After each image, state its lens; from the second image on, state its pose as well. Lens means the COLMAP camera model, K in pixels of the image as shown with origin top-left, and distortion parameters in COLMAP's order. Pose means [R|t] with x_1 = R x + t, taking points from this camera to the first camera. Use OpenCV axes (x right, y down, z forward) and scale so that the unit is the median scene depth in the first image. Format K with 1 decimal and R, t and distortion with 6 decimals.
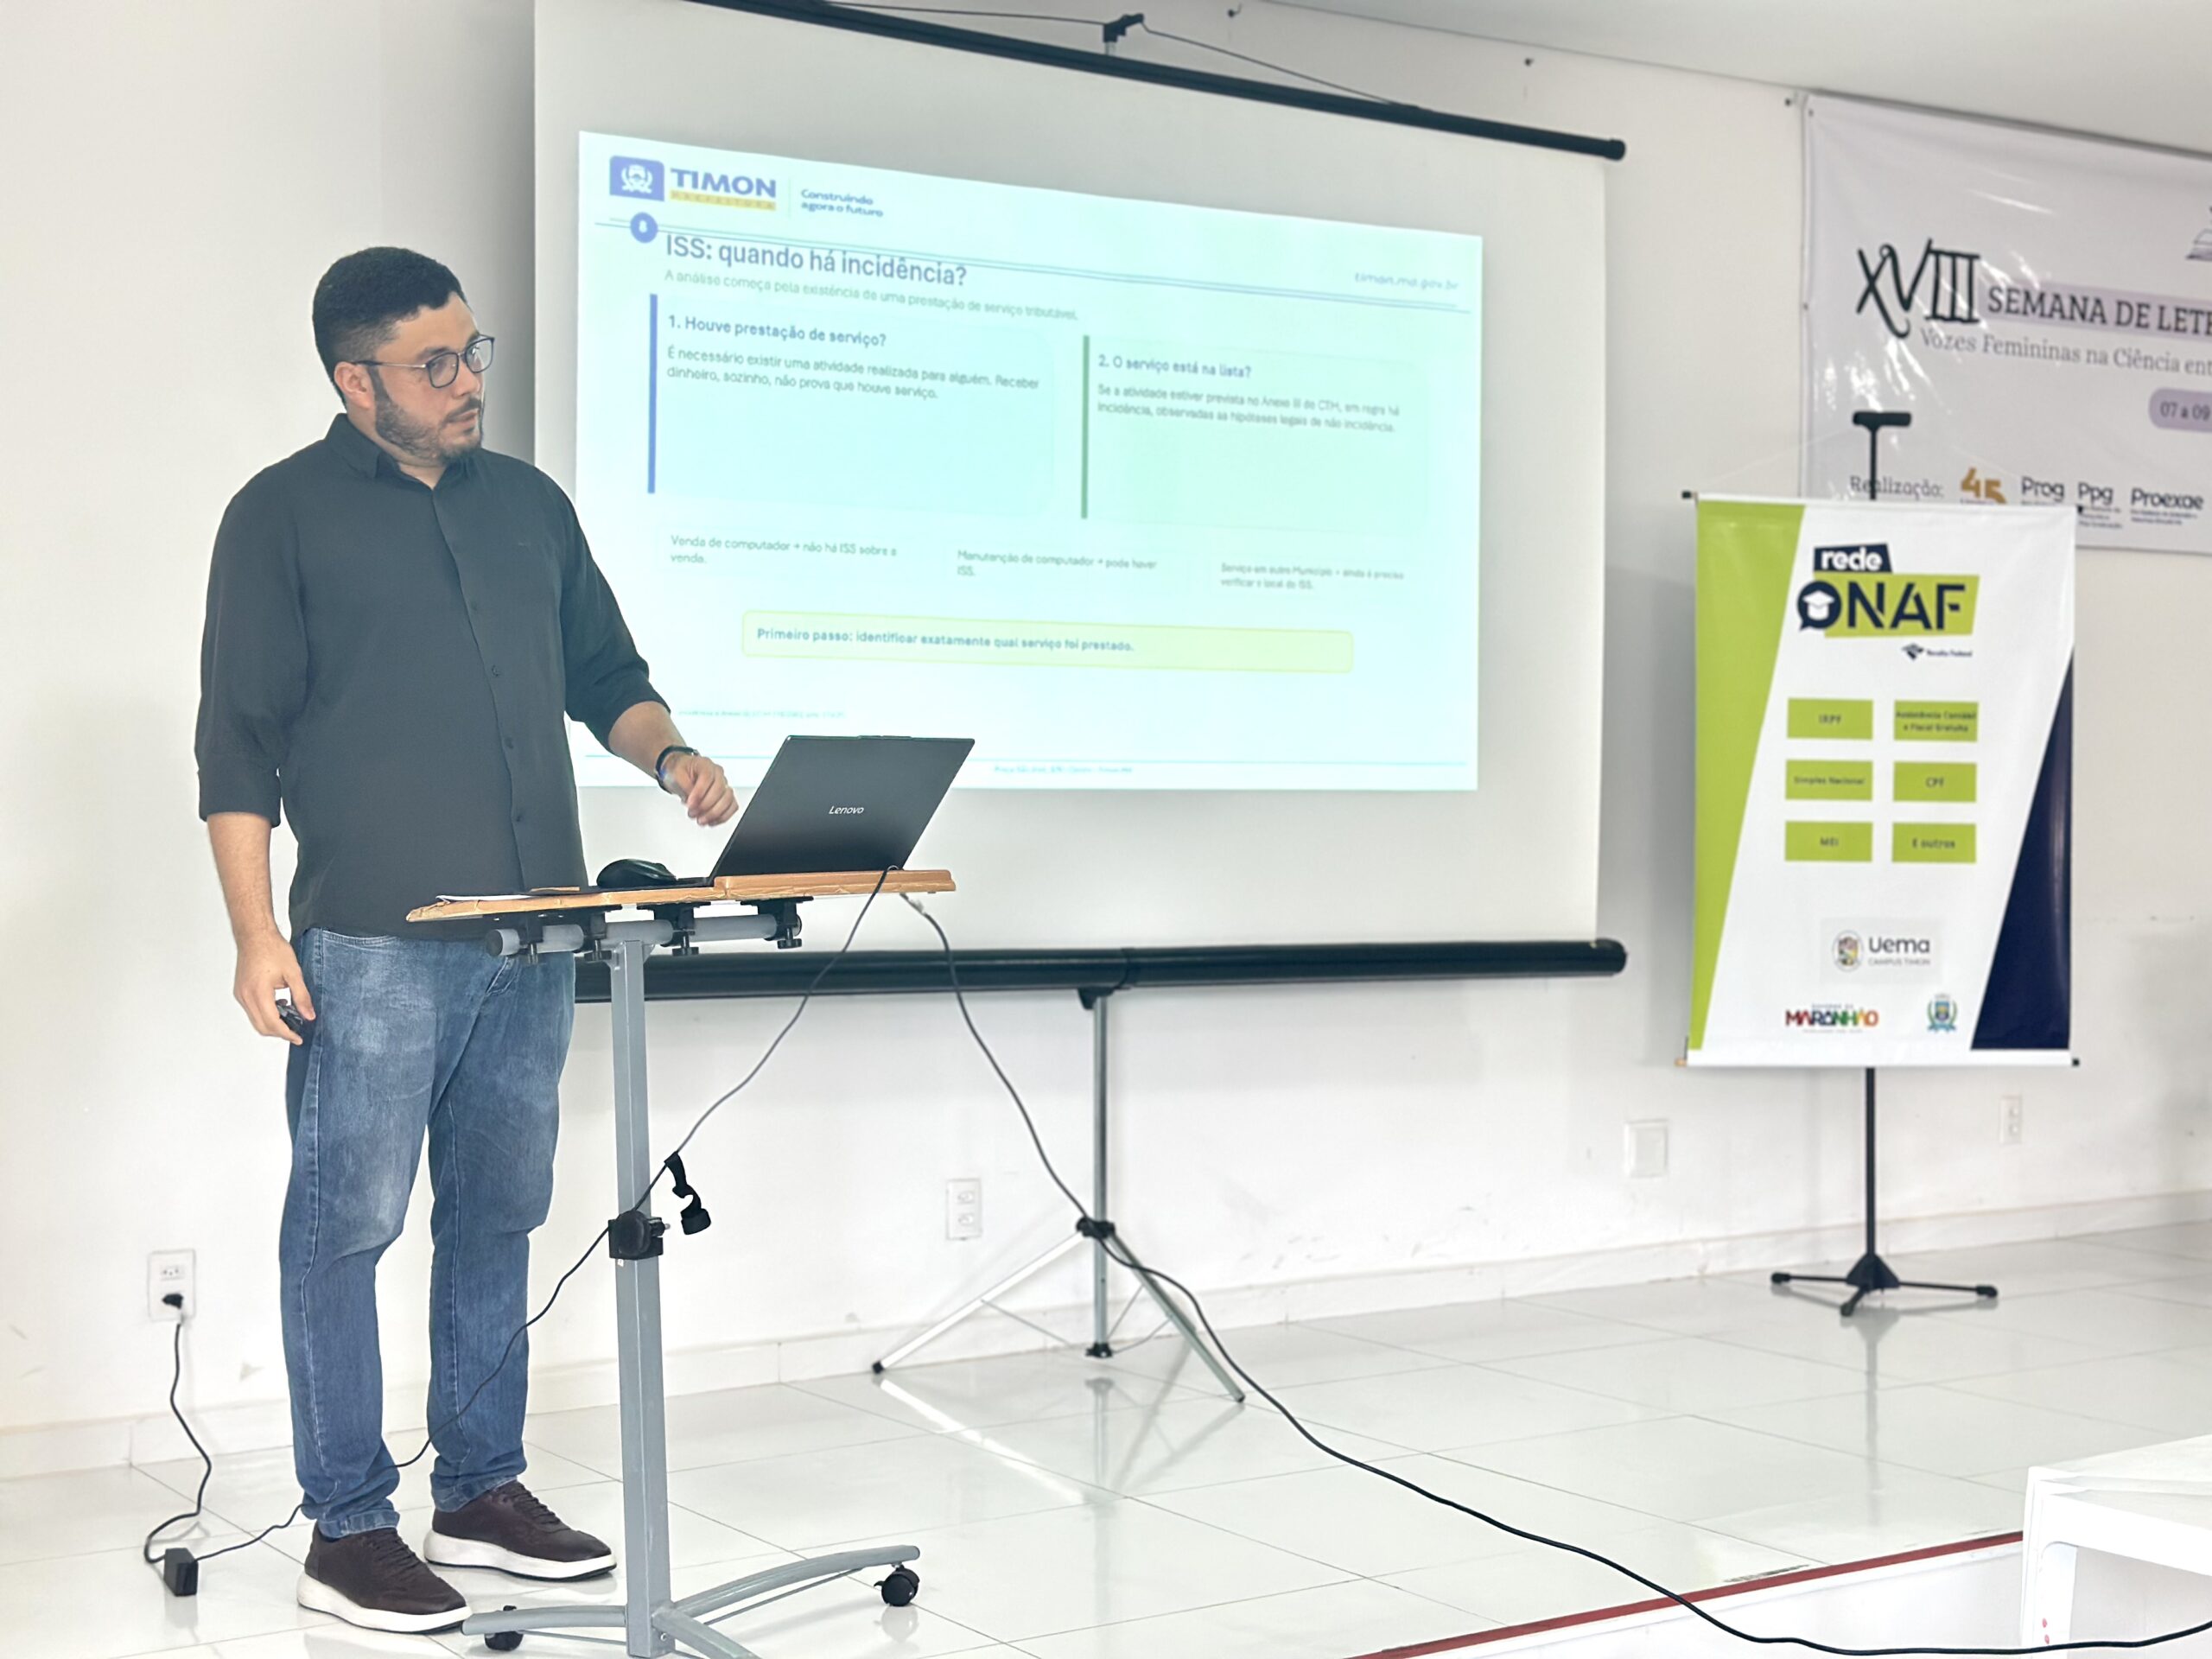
lens RADIAL K [[3131.1, 0, 1106.0], [0, 3131.1, 829.5], [0, 0, 1]] dist [0.208627, 0.086951]
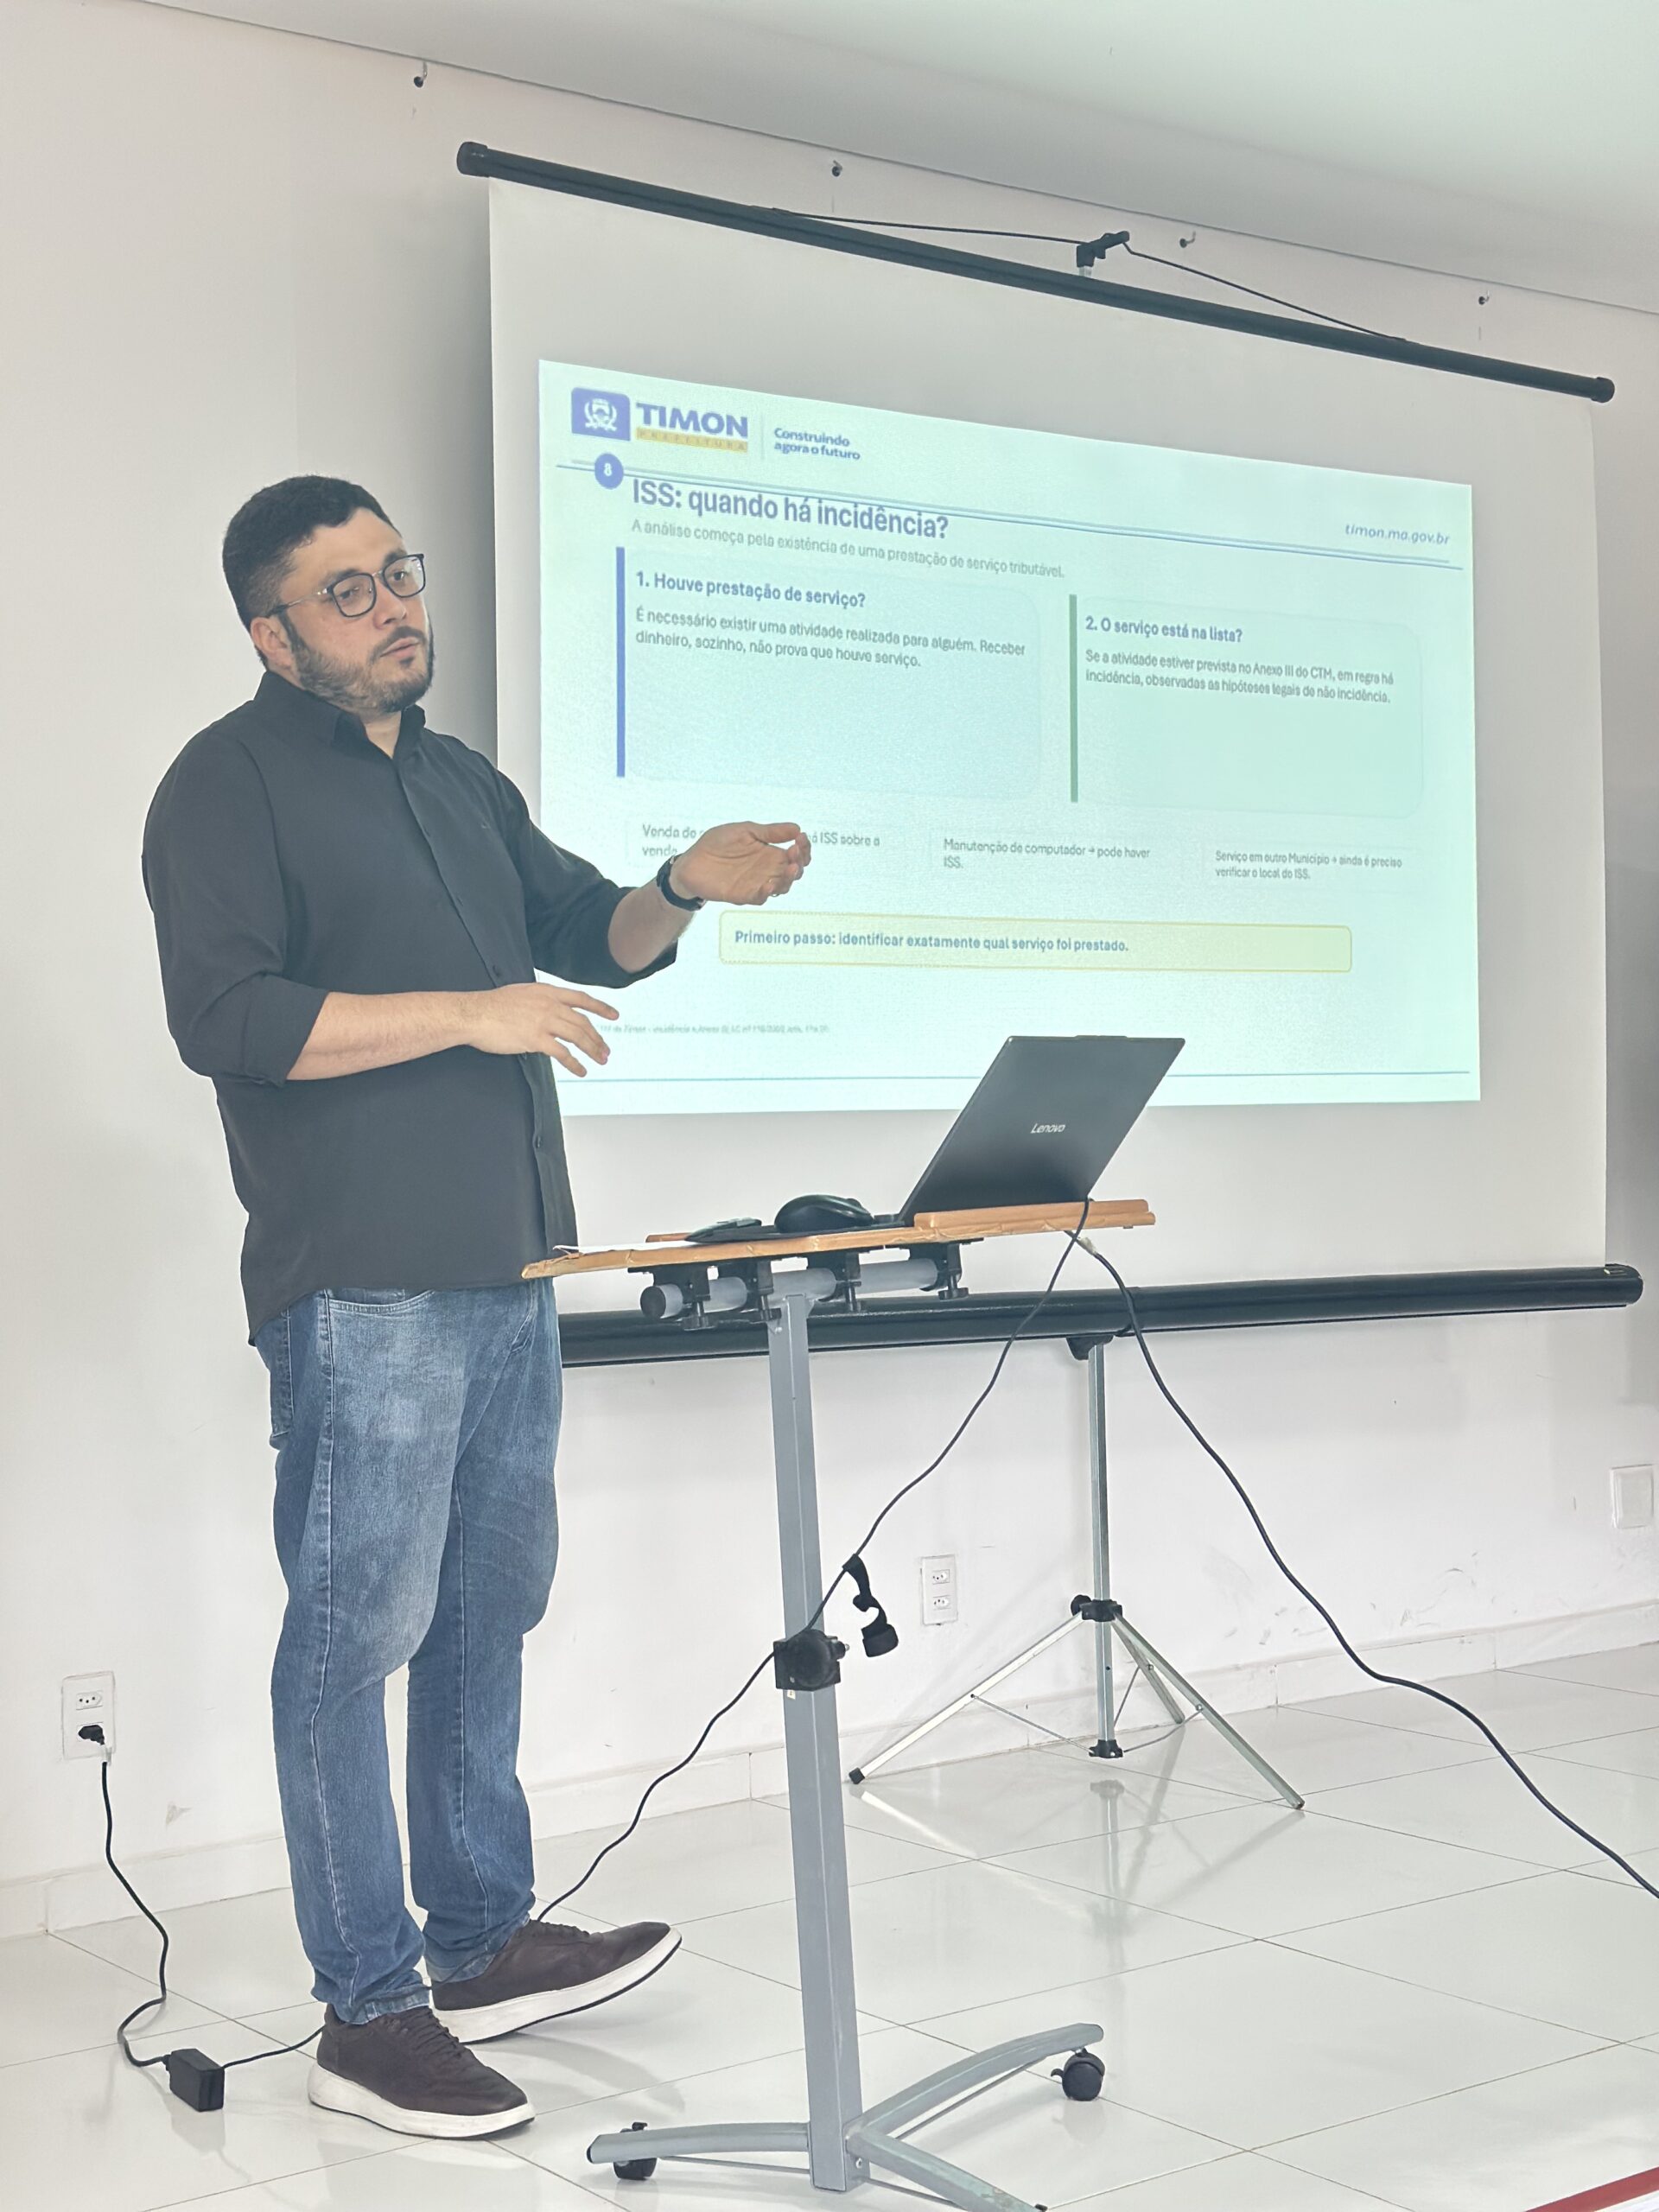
lens RADIAL K [[3072.3, 0, 829.5], [0, 3072.3, 1106.0], [0, 0, 1]] dist [0.191409, -0.021110]
pose [[0.997806, -0.023509, 0.061889, -0.137347], [0.024780, 0.999496, -0.019849, 0.001810], [-0.061391, 0.021339, 0.997886, 0.149304]]
